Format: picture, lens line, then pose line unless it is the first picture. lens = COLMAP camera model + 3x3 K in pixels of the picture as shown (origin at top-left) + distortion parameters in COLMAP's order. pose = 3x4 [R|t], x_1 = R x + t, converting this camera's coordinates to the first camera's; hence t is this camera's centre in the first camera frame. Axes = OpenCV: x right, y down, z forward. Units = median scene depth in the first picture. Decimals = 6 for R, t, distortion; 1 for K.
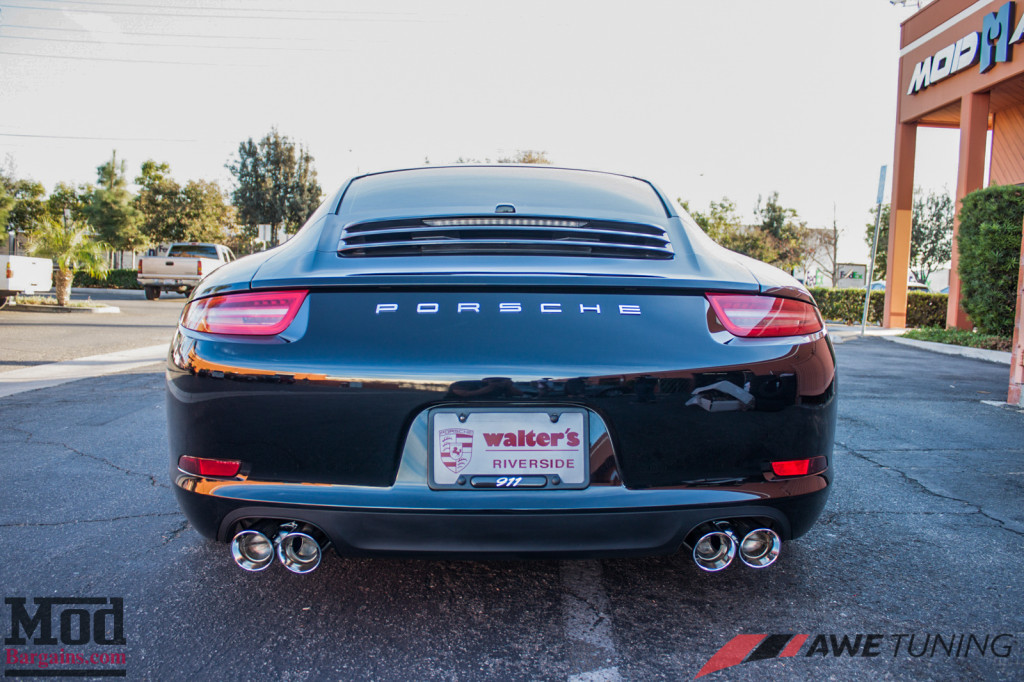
lens RADIAL K [[859.8, 0, 512.0], [0, 859.8, 341.0], [0, 0, 1]] dist [-0.177675, 0.164727]
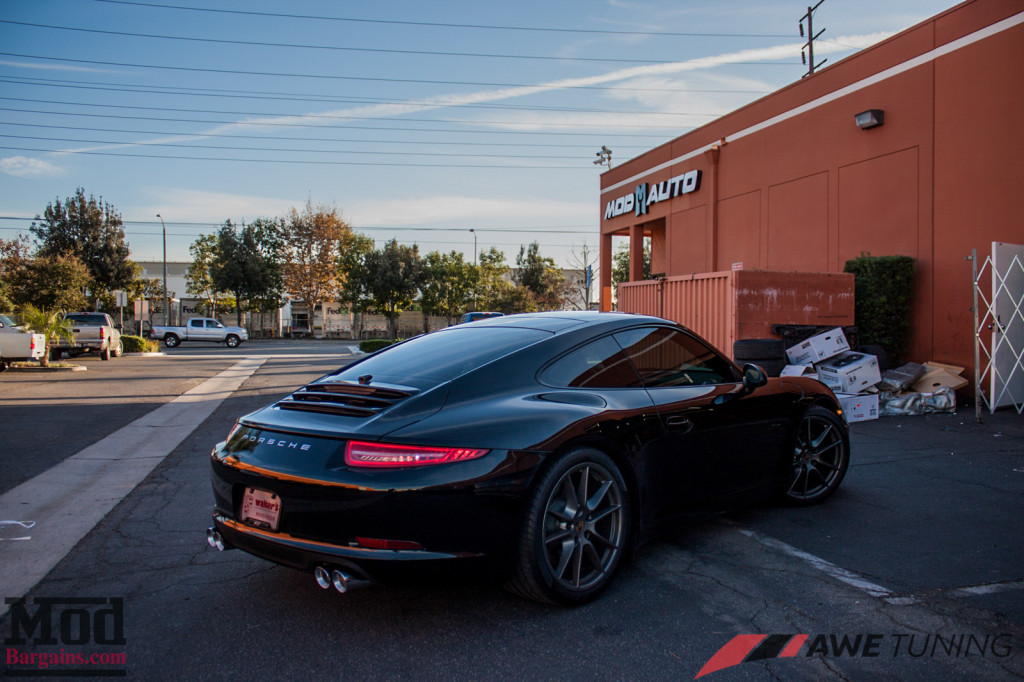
lens RADIAL K [[859.8, 0, 512.0], [0, 859.8, 341.0], [0, 0, 1]] dist [-0.177675, 0.164727]
pose [[0.963874, -0.039998, 0.263340, -0.209328], [0.052155, 0.997864, -0.039335, 0.012987], [-0.261204, 0.051648, 0.963901, -0.745145]]
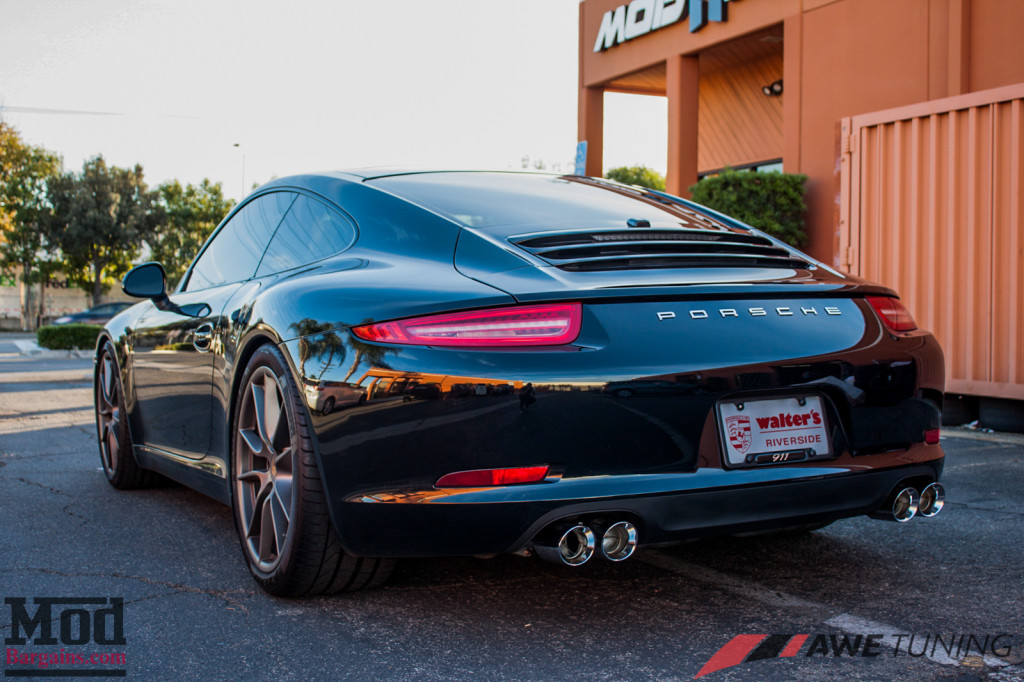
lens RADIAL K [[1286.5, 0, 512.0], [0, 1286.5, 341.0], [0, 0, 1]] dist [-0.009109, -0.010270]
pose [[0.902203, -0.041706, 0.429290, -0.147091], [0.059037, 0.997887, -0.027126, 0.004045], [-0.427252, 0.049817, 0.902759, -0.061408]]
